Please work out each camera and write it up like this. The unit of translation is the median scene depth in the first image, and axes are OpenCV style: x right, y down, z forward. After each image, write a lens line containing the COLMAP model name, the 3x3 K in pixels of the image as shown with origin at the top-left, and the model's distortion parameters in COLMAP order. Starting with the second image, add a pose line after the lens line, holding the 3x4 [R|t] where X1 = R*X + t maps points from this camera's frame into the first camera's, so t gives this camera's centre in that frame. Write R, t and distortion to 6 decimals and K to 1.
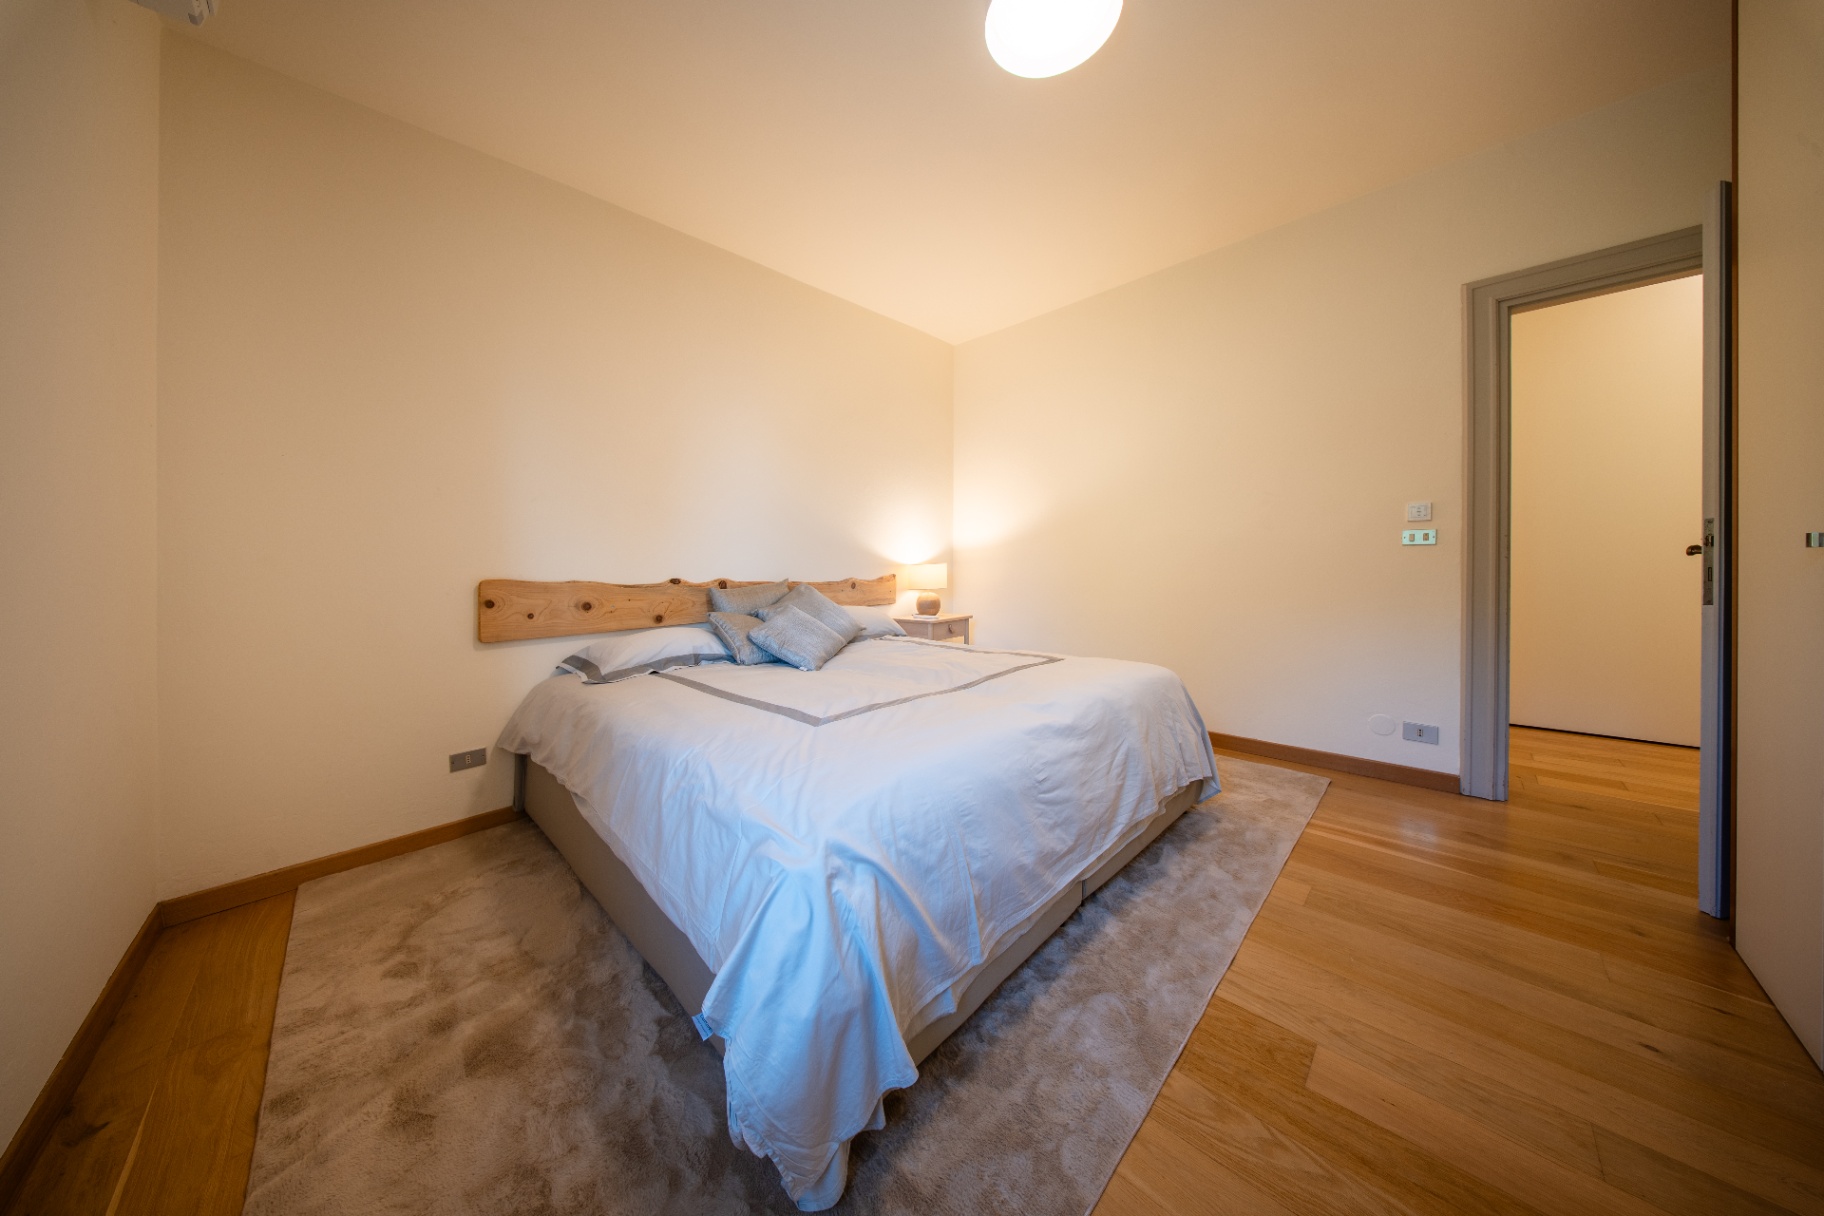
lens RADIAL K [[546.6, 0, 908.5], [0, 546.6, 574.2], [0, 0, 1]] dist [-0.000212, -0.000051]
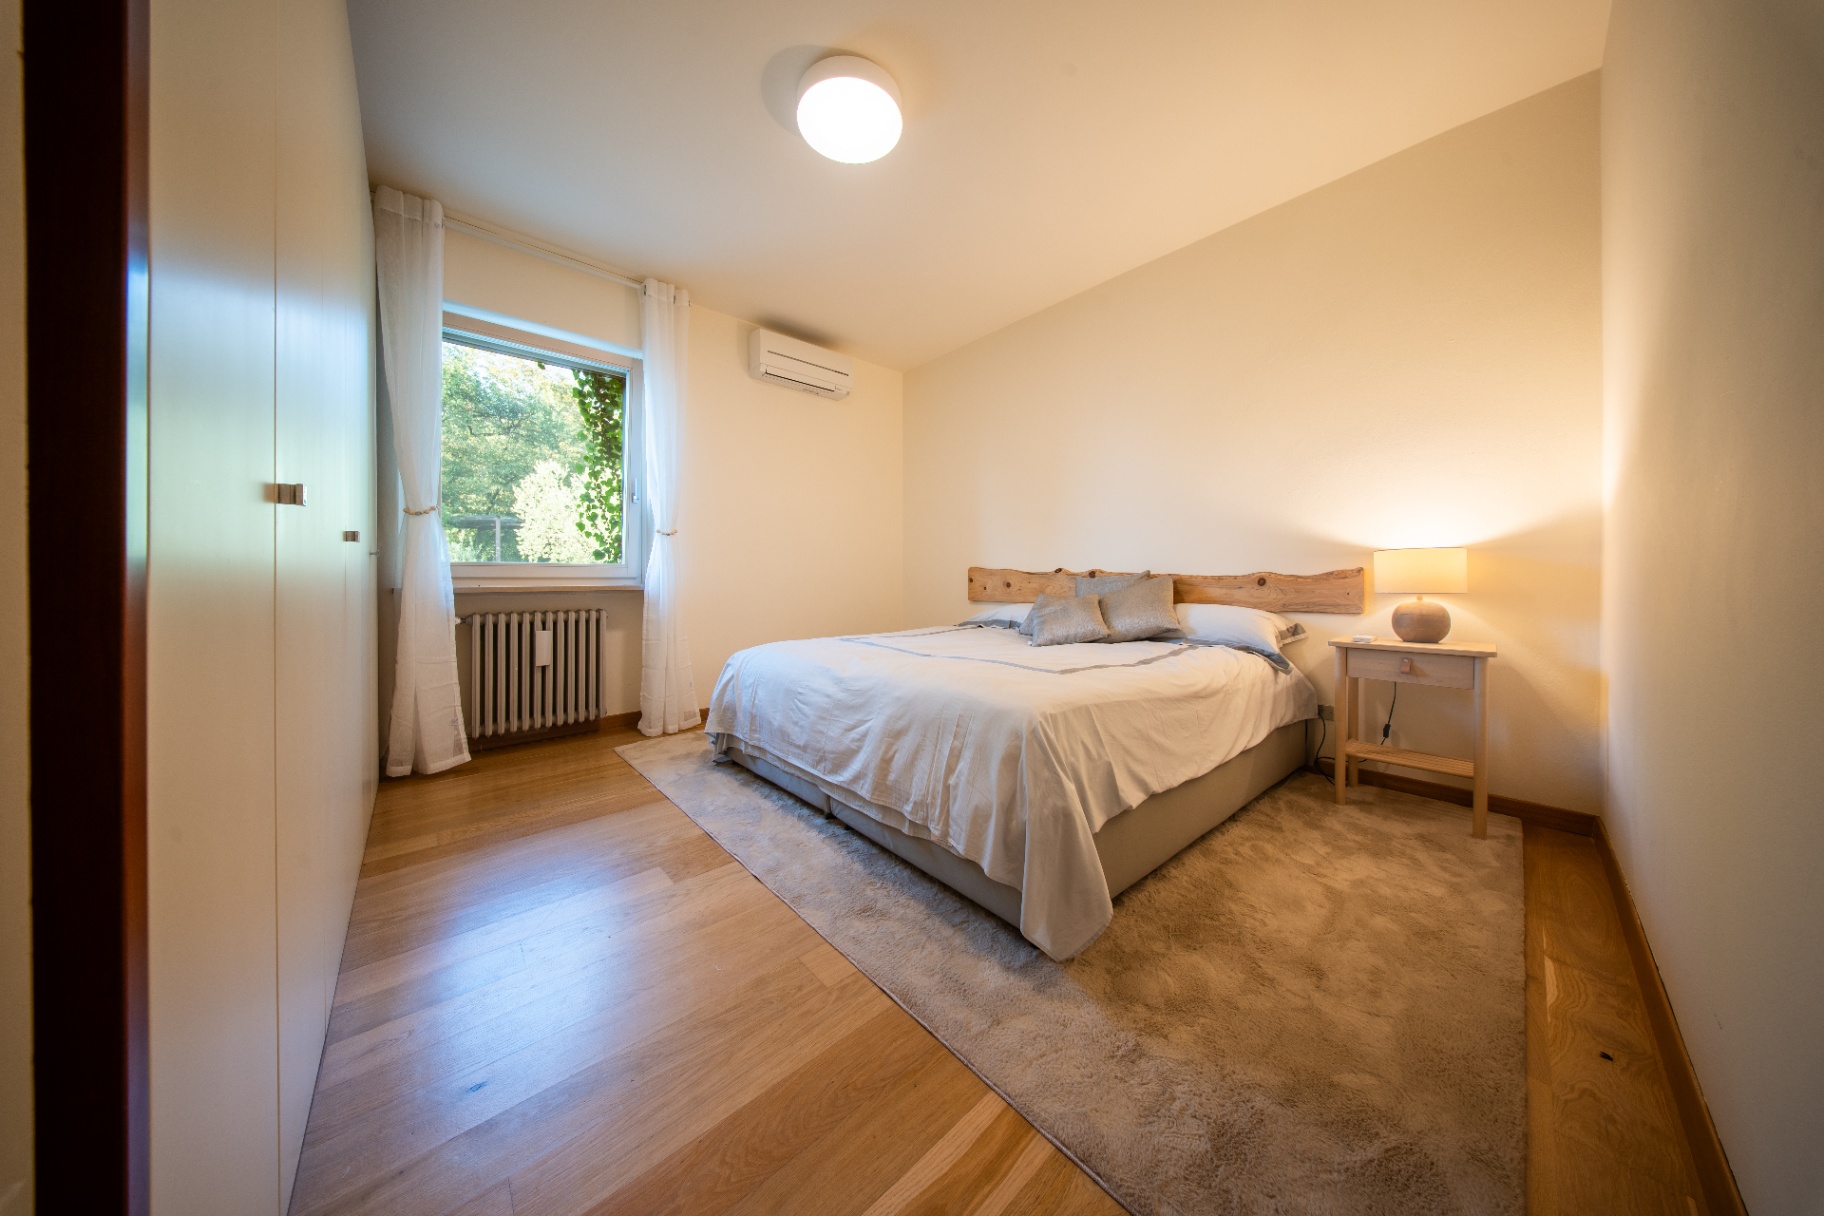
lens RADIAL K [[546.6, 0, 908.5], [0, 546.6, 574.2], [0, 0, 1]] dist [-0.000212, -0.000051]
pose [[-0.061100, 0.011097, -0.998070, 1.008634], [-0.013917, 0.999832, 0.011969, 0.012045], [0.998035, 0.014622, -0.060935, 0.800508]]
